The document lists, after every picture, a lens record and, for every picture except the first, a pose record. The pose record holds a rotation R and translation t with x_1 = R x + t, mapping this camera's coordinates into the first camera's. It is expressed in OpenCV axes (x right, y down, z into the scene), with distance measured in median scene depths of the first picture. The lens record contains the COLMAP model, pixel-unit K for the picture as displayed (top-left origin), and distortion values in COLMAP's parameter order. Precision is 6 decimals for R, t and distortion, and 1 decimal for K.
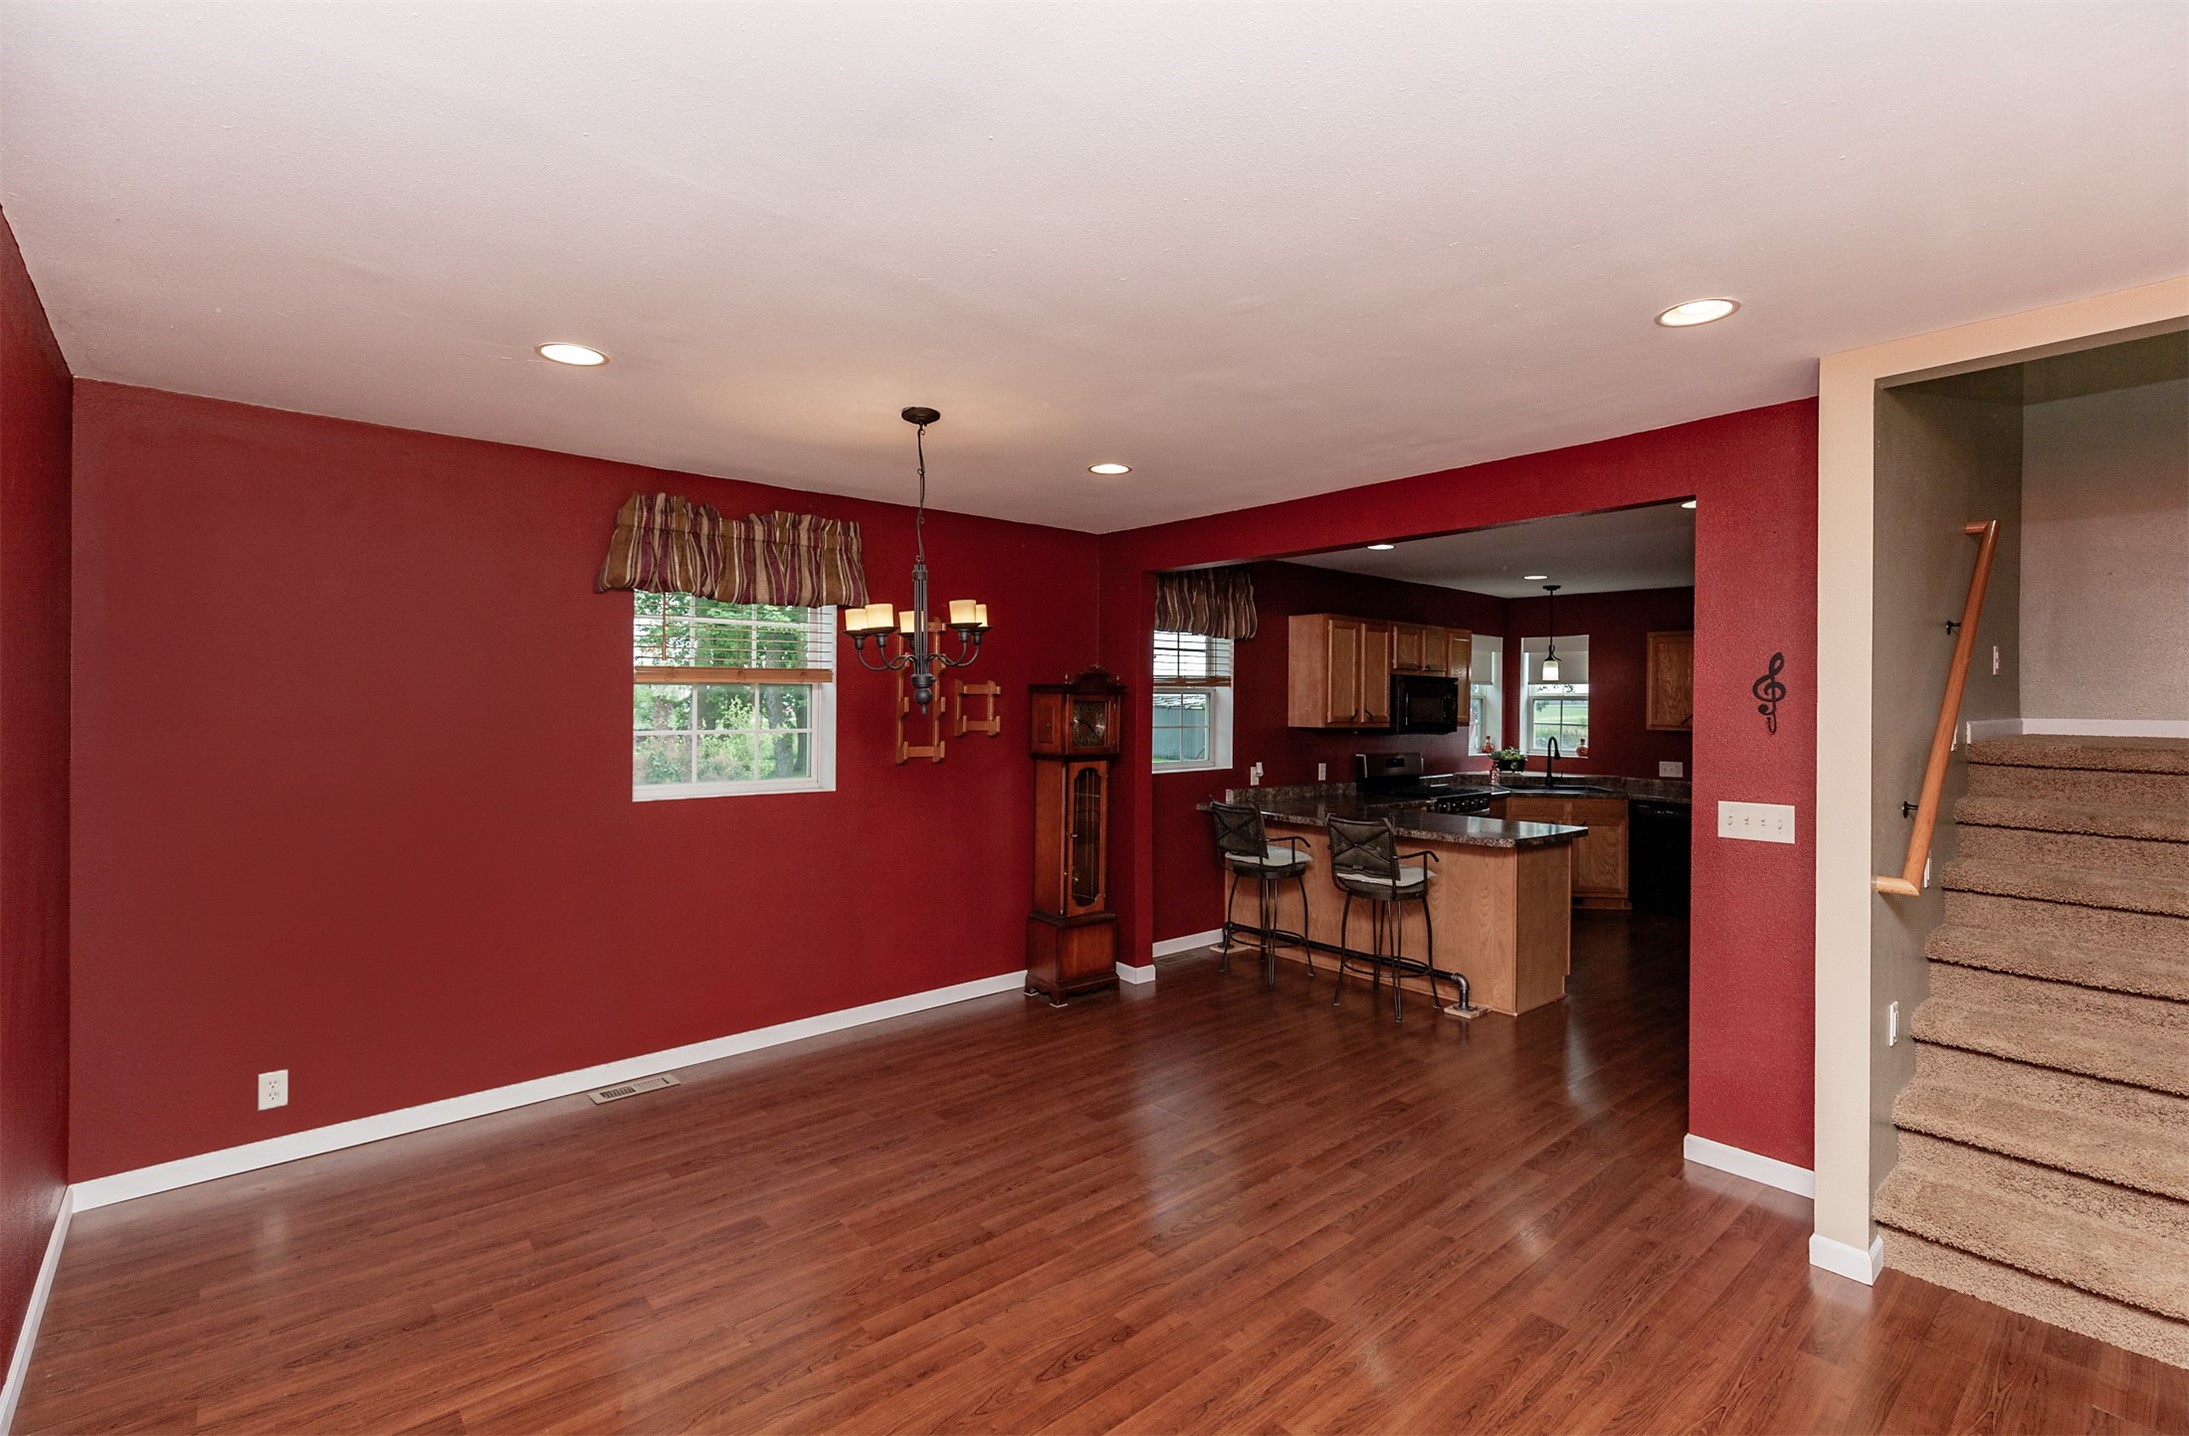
lens RADIAL K [[989.5, 0, 1114.0], [0, 989.5, 706.3], [0, 0, 1]] dist [0.006827, -0.003434]
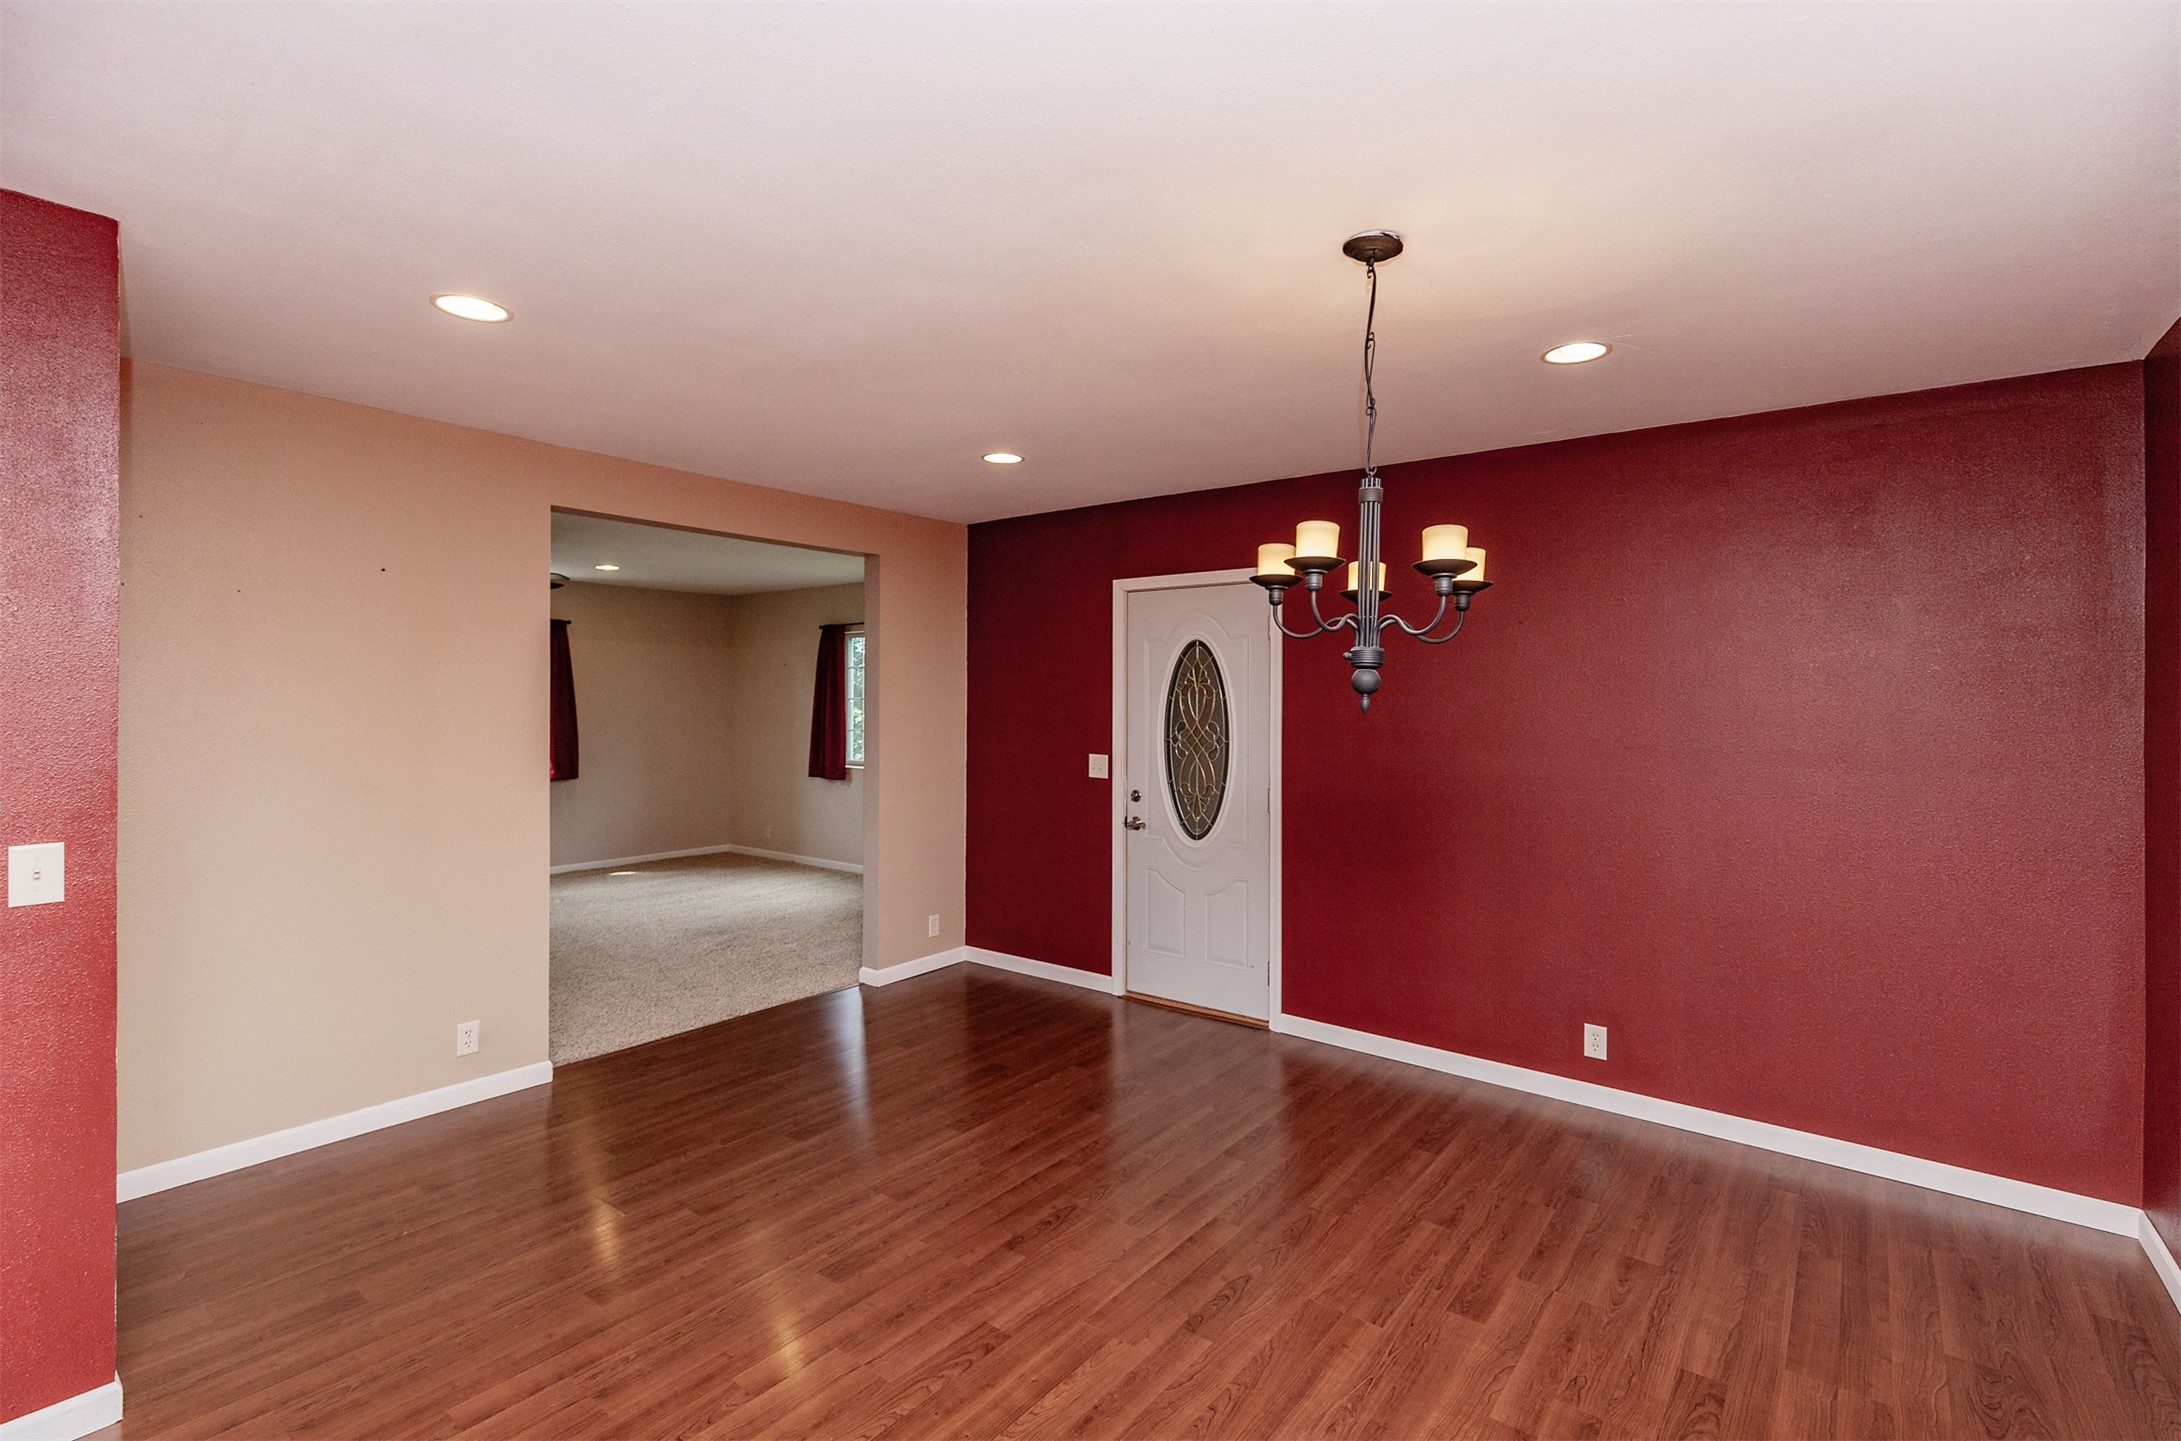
lens RADIAL K [[985.9, 0, 1105.9], [0, 985.9, 689.1], [0, 0, 1]] dist [0.006827, -0.003434]
pose [[-0.982340, -0.010527, -0.186810, 0.043907], [-0.009334, 0.999930, -0.007267, 0.000791], [0.186874, -0.005395, -0.982369, 0.749158]]
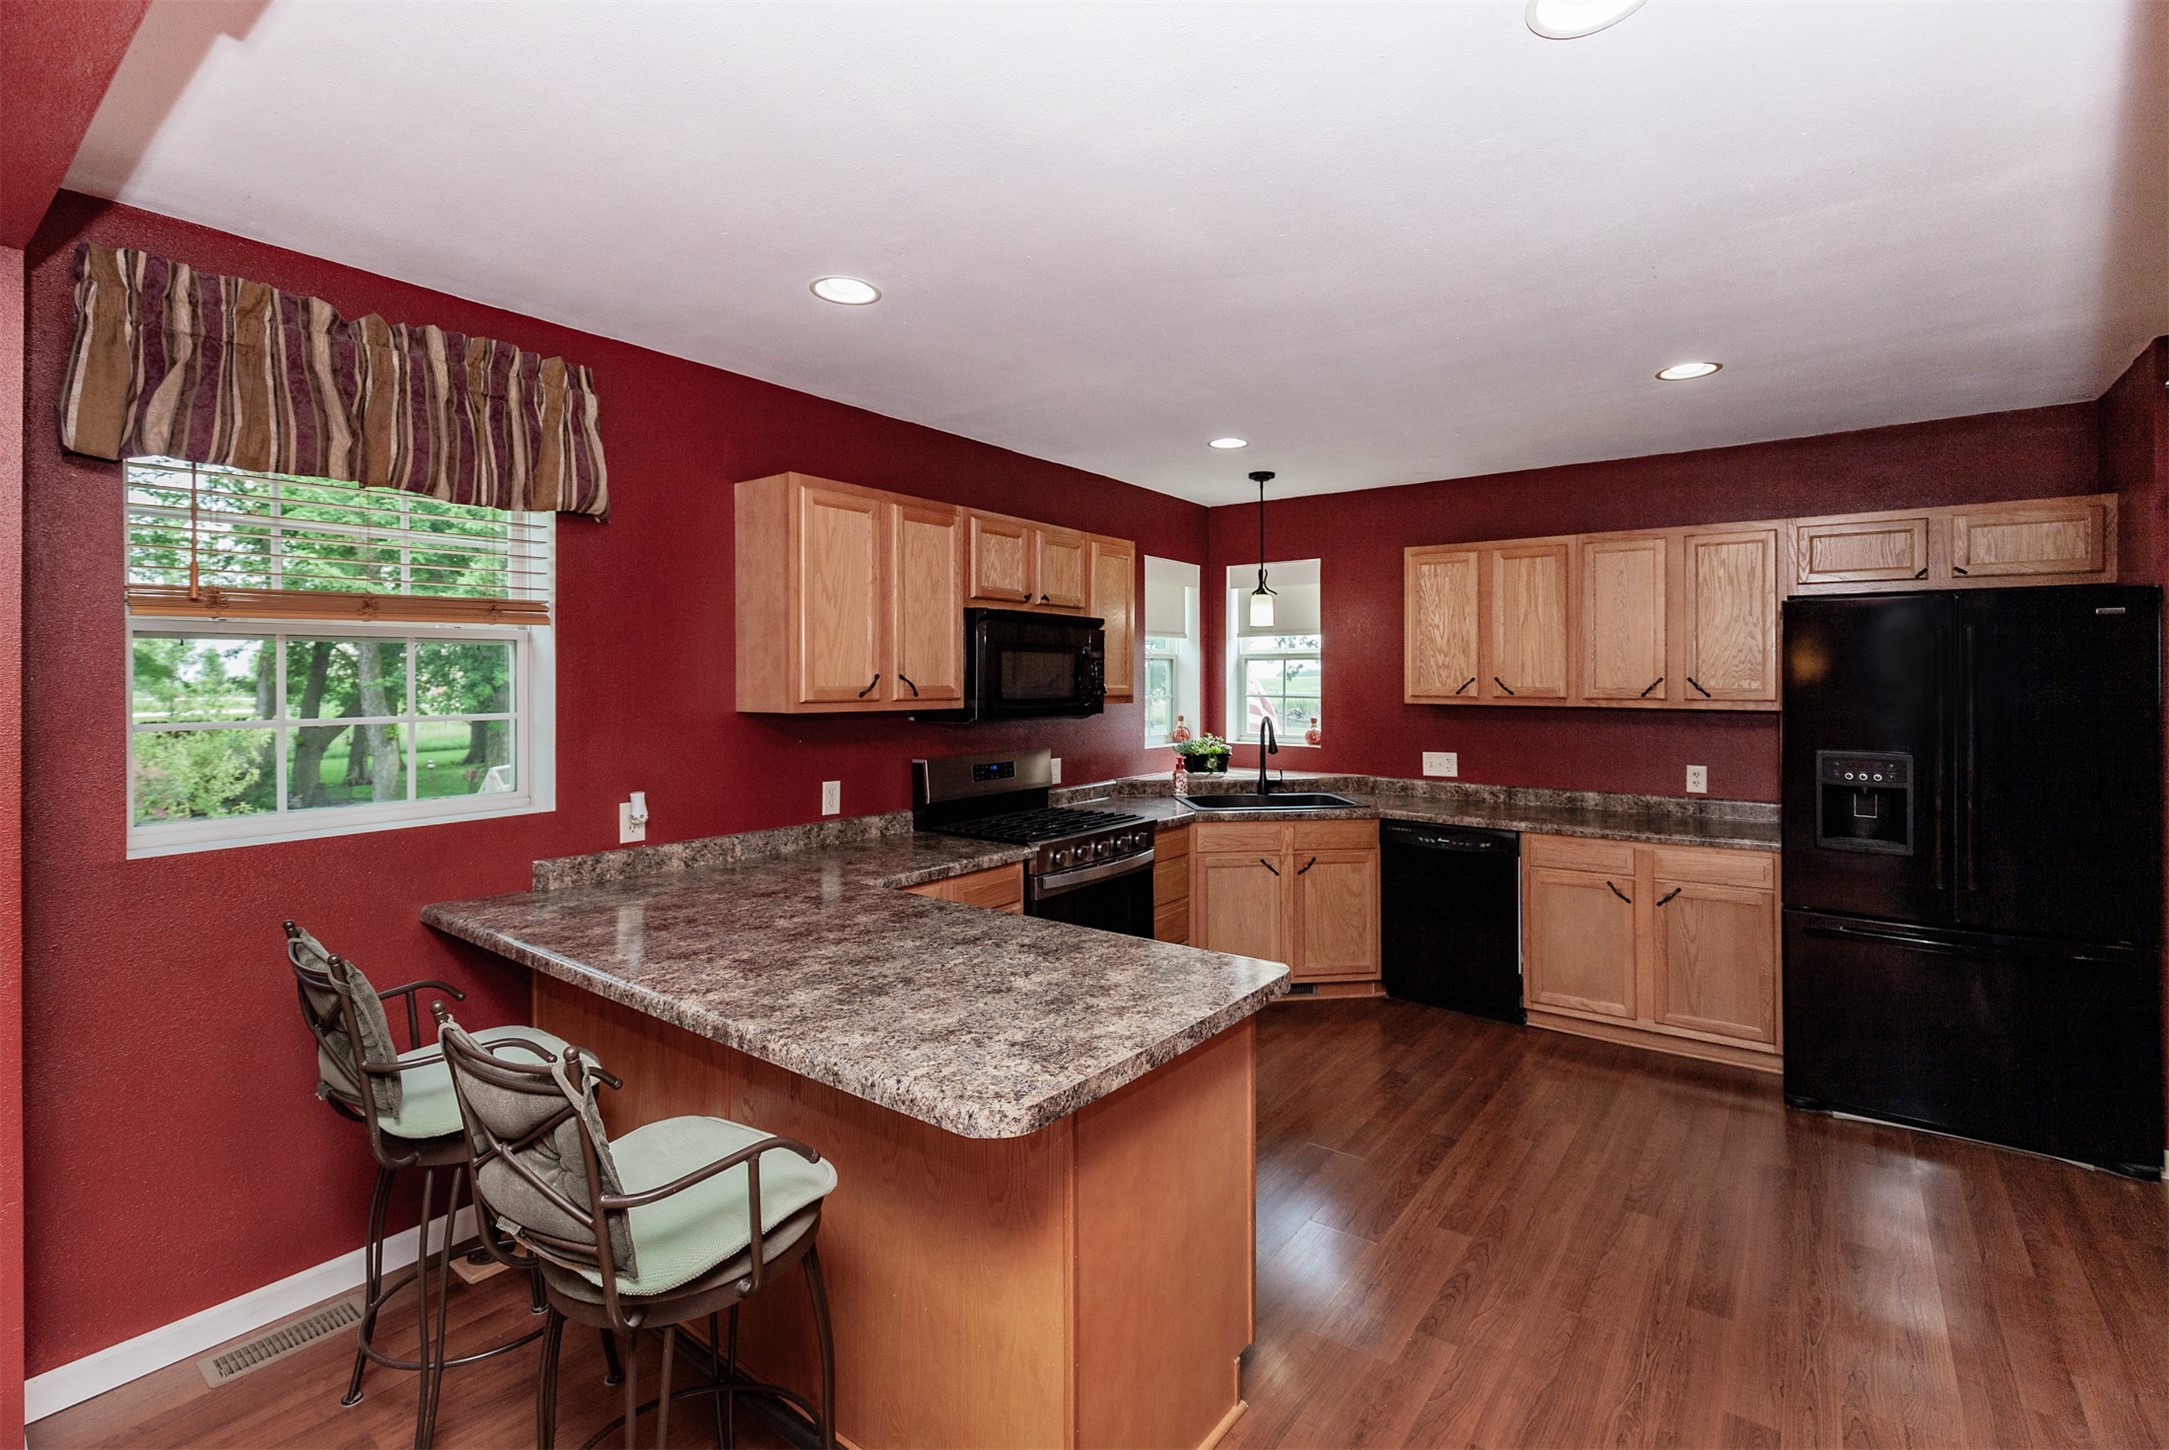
lens RADIAL K [[980.5, 0, 1097.2], [0, 980.5, 672.8], [0, 0, 1]] dist [0.006827, -0.003434]
pose [[0.979699, -0.010948, 0.200177, 0.251738], [0.012401, 0.999905, -0.006003, 0.006306], [-0.200092, 0.008364, 0.979741, 0.486853]]
